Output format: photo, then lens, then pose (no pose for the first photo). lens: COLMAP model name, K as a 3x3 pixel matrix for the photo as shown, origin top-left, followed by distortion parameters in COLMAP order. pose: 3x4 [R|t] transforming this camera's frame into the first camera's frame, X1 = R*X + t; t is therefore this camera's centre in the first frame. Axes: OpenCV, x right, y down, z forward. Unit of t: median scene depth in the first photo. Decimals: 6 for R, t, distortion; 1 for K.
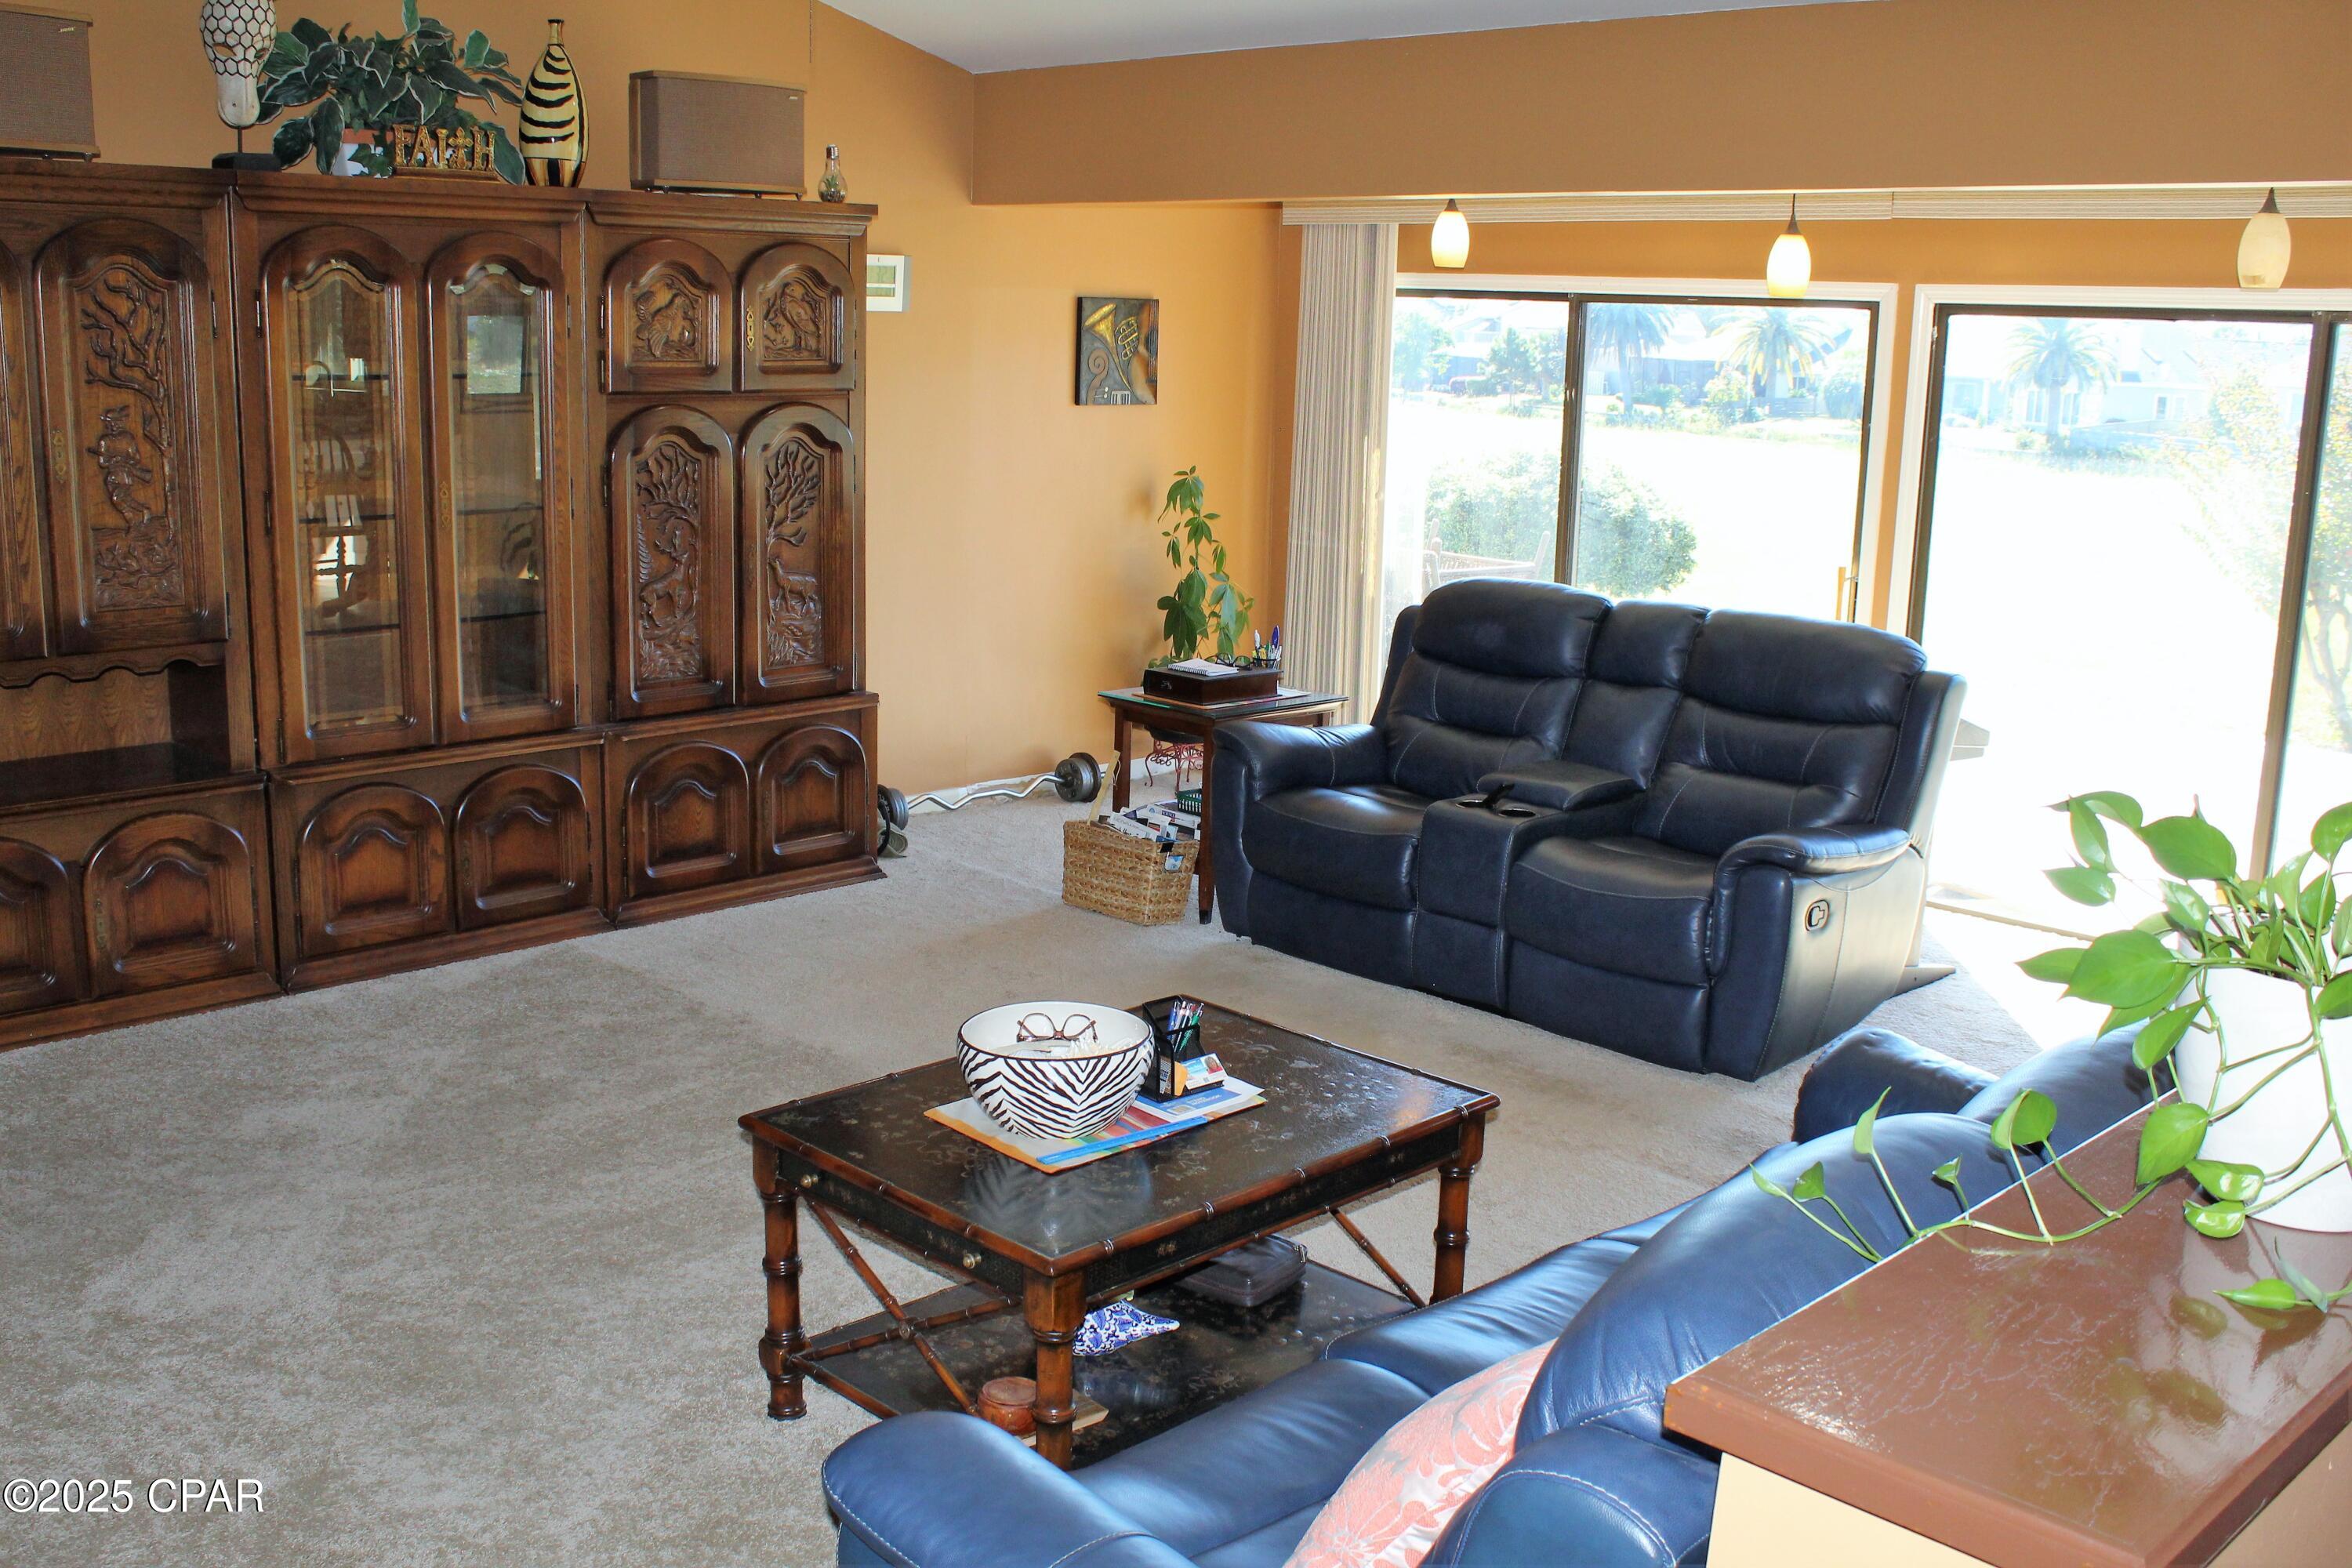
lens RADIAL K [[2193.7, 0, 1230.5], [0, 2193.7, 865.2], [0, 0, 1]] dist [-0.106030, 0.000000]
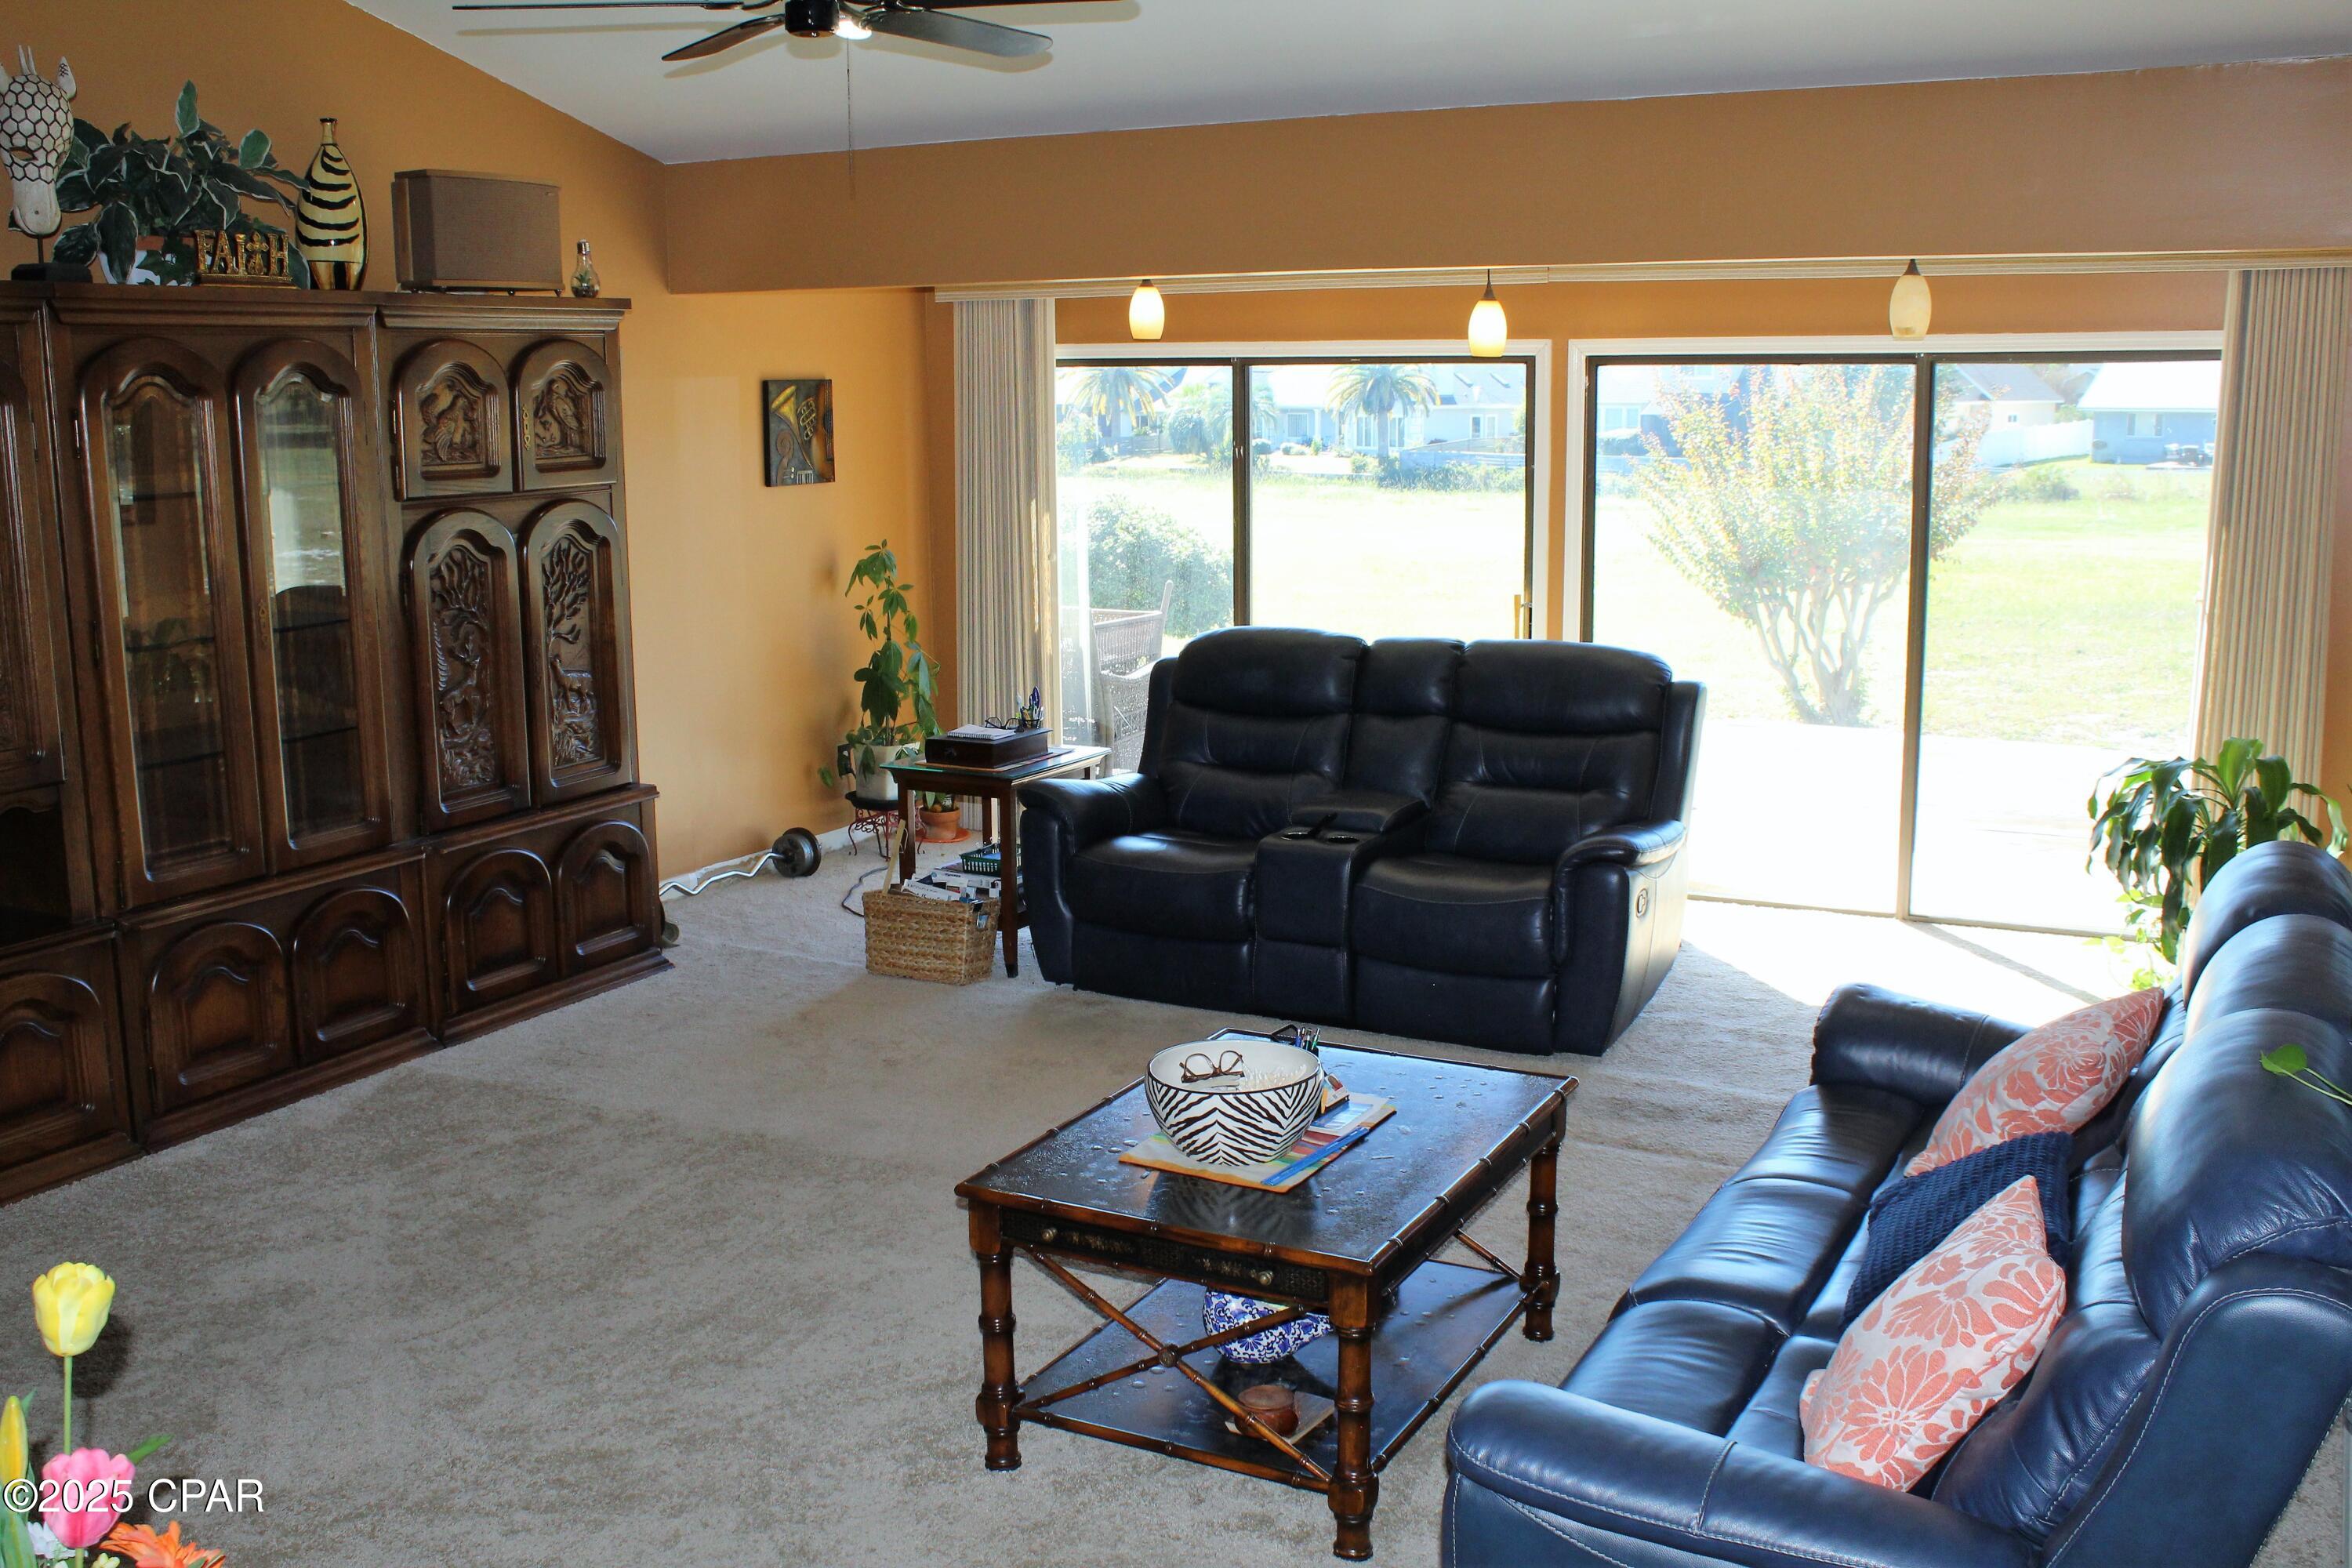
lens RADIAL K [[2193.7, 0, 1170.4], [0, 2193.7, 884.5], [0, 0, 1]] dist [-0.106030, 0.000000]
pose [[0.955924, -0.099105, 0.276383, -0.240738], [0.102866, 0.994695, 0.000894, -0.010918], [-0.275005, 0.027576, 0.961047, -0.023456]]
